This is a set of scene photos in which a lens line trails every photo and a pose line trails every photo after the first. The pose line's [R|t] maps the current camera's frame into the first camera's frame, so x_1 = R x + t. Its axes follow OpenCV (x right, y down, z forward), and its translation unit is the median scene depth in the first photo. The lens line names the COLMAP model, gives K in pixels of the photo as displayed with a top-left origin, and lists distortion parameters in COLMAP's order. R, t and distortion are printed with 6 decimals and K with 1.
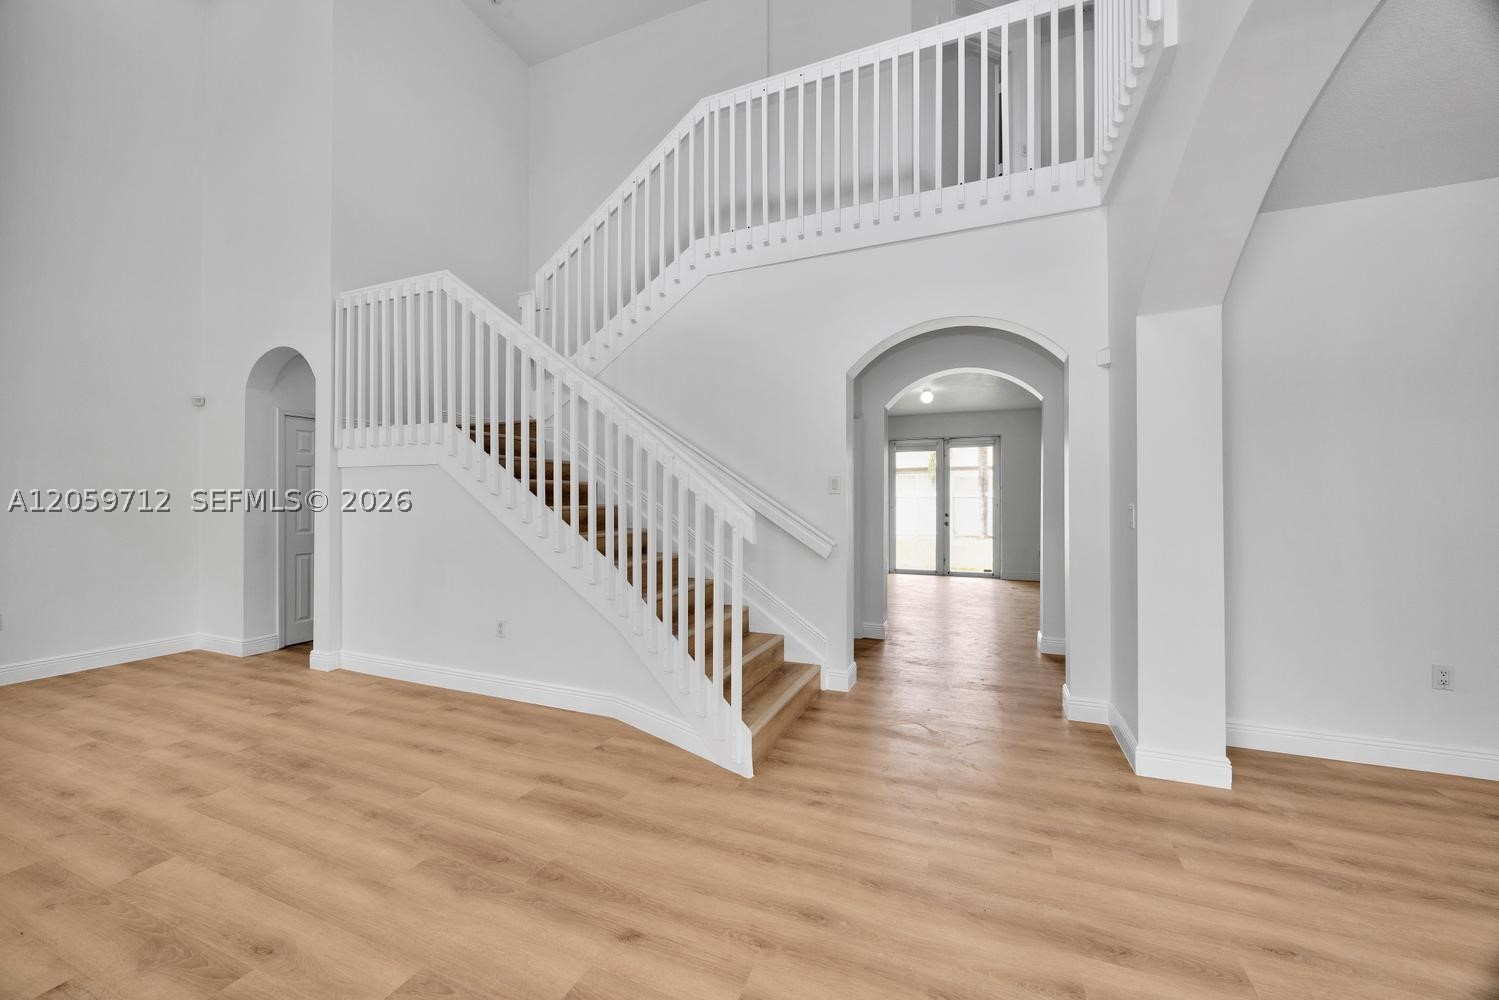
lens RADIAL K [[564.4, 0, 742.4], [0, 564.4, 495.8], [0, 0, 1]] dist [0.000020, -0.000132]
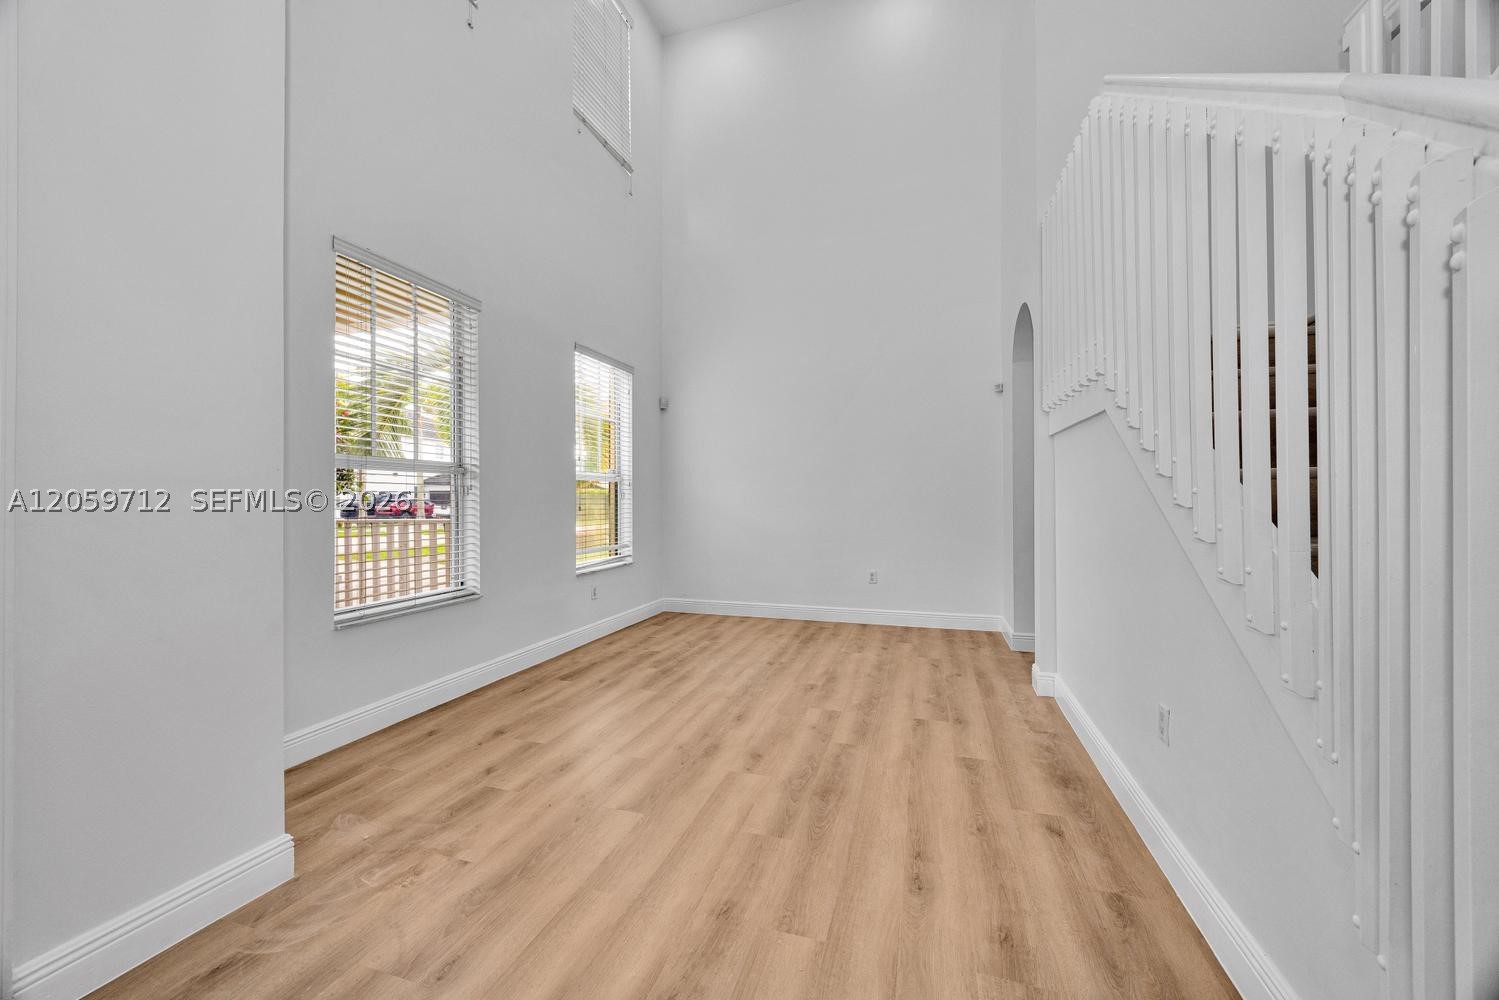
lens RADIAL K [[575.5, 0, 749.2], [0, 575.5, 496.5], [0, 0, 1]] dist [-0.000106, -0.000029]
pose [[0.089160, -0.007351, -0.995990, 0.054441], [0.015536, 0.999861, -0.005989, 0.050731], [0.995896, -0.014940, 0.089261, 0.858604]]
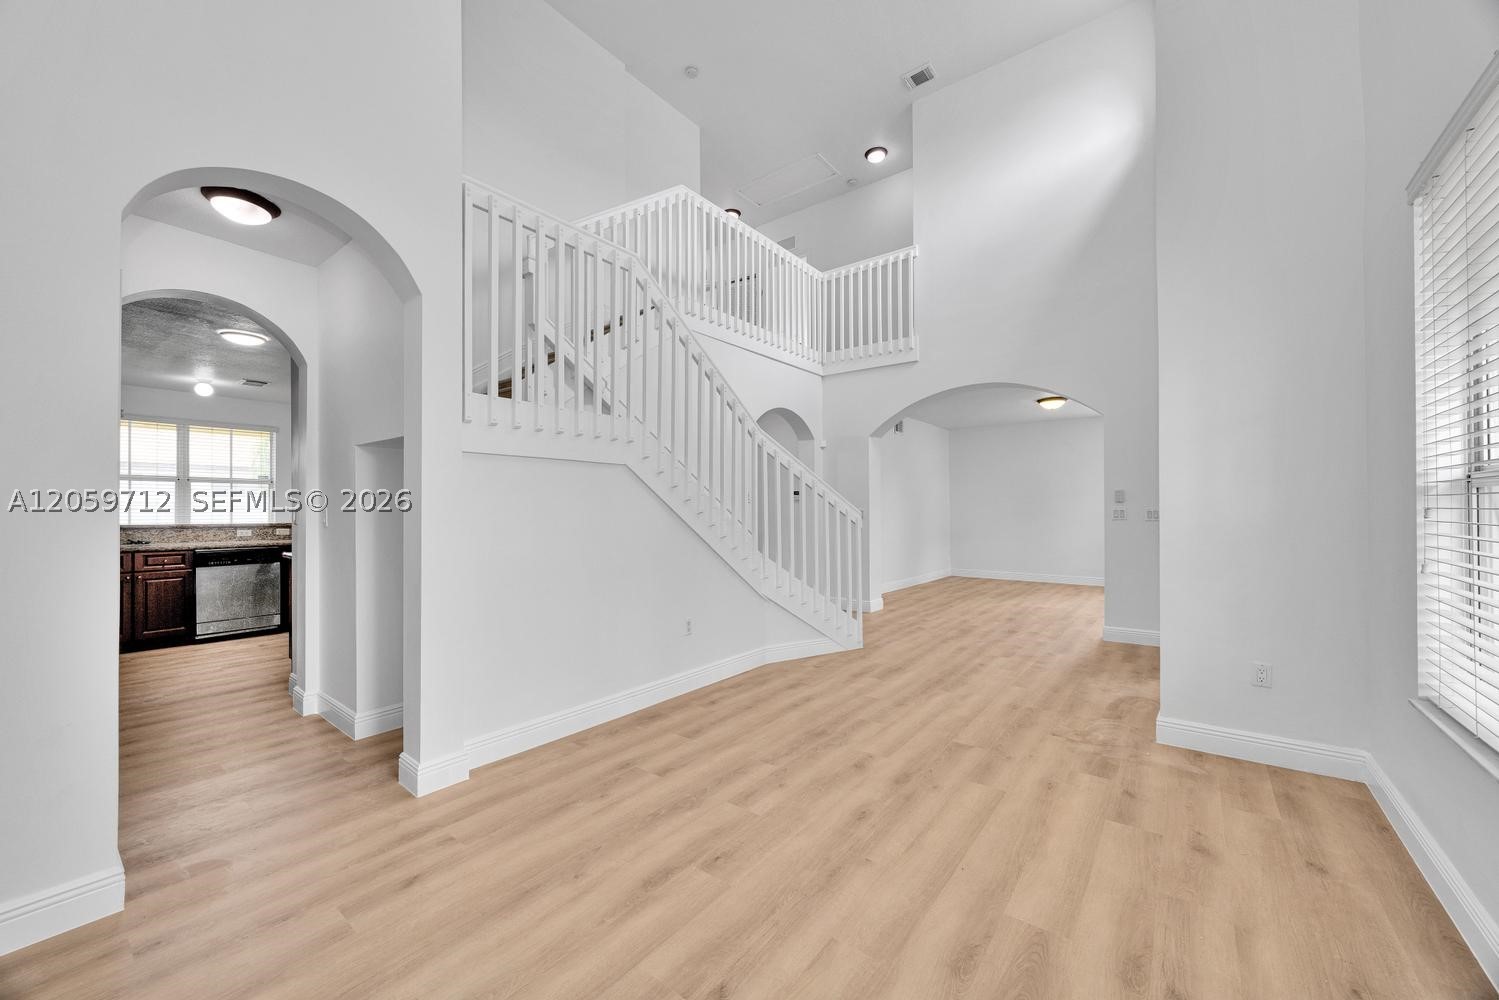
lens RADIAL K [[564.4, 0, 742.4], [0, 564.4, 495.8], [0, 0, 1]] dist [0.000020, -0.000132]
pose [[0.273297, 0.022361, 0.961670, -2.033122], [-0.009529, 0.999744, -0.020538, 0.015829], [-0.961882, -0.003551, 0.273440, 0.877038]]
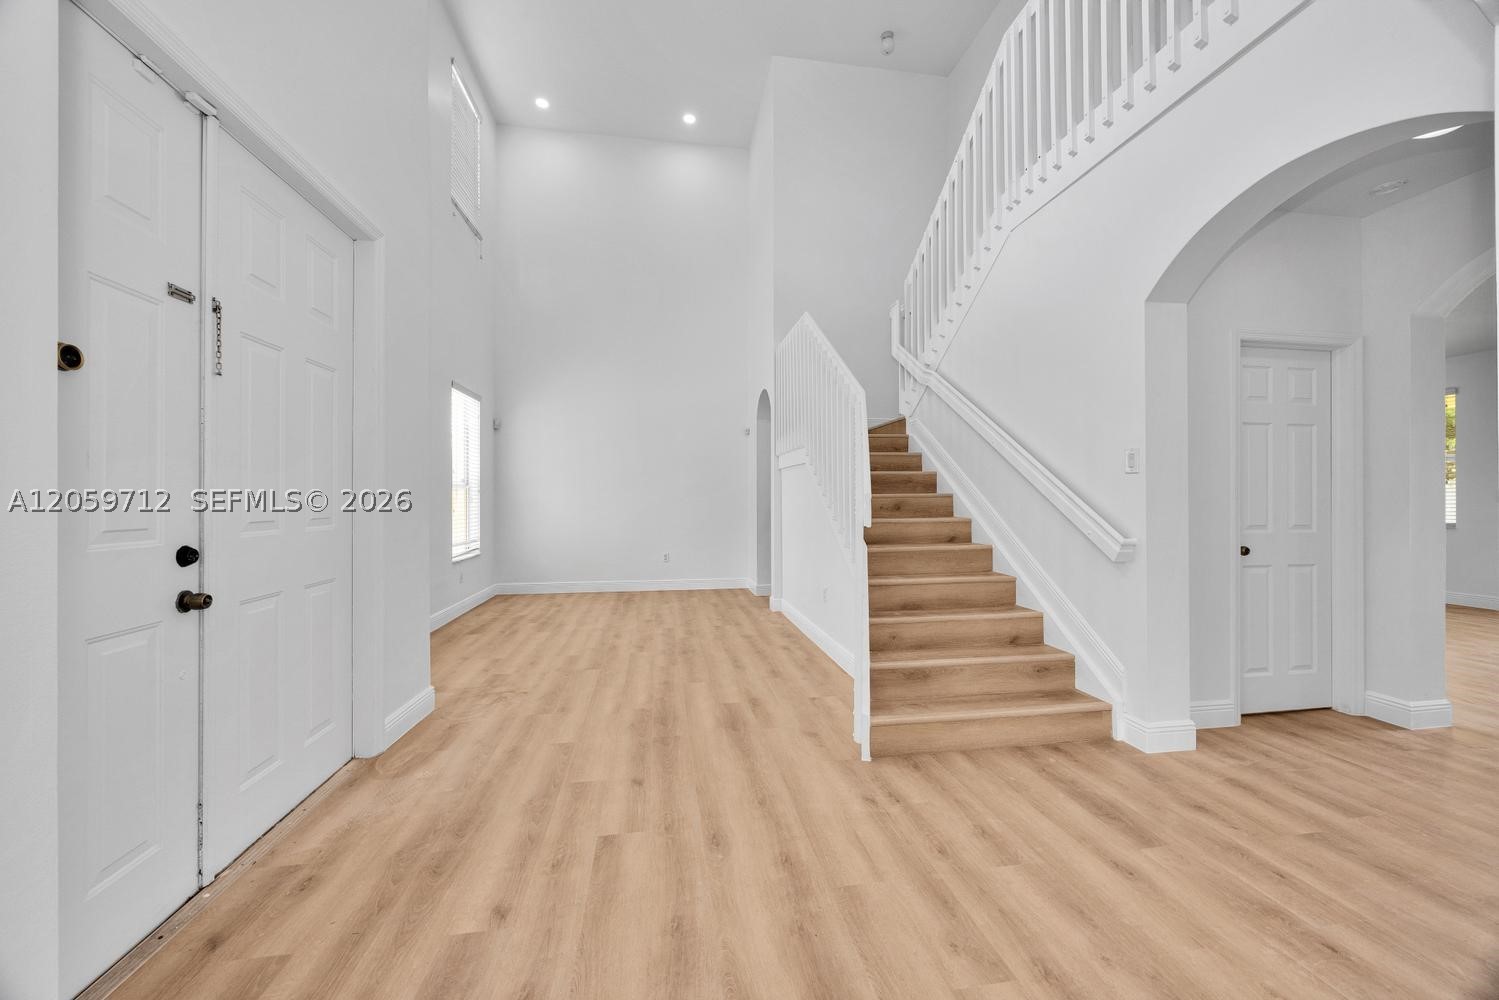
lens RADIAL K [[574.3, 0, 759.6], [0, 574.3, 497.1], [0, 0, 1]] dist [0.000242, -0.000007]
pose [[0.536014, -0.006597, -0.844183, 0.786470], [0.012450, 0.999922, 0.000092, 0.029782], [0.844117, -0.010559, 0.536054, 0.305404]]
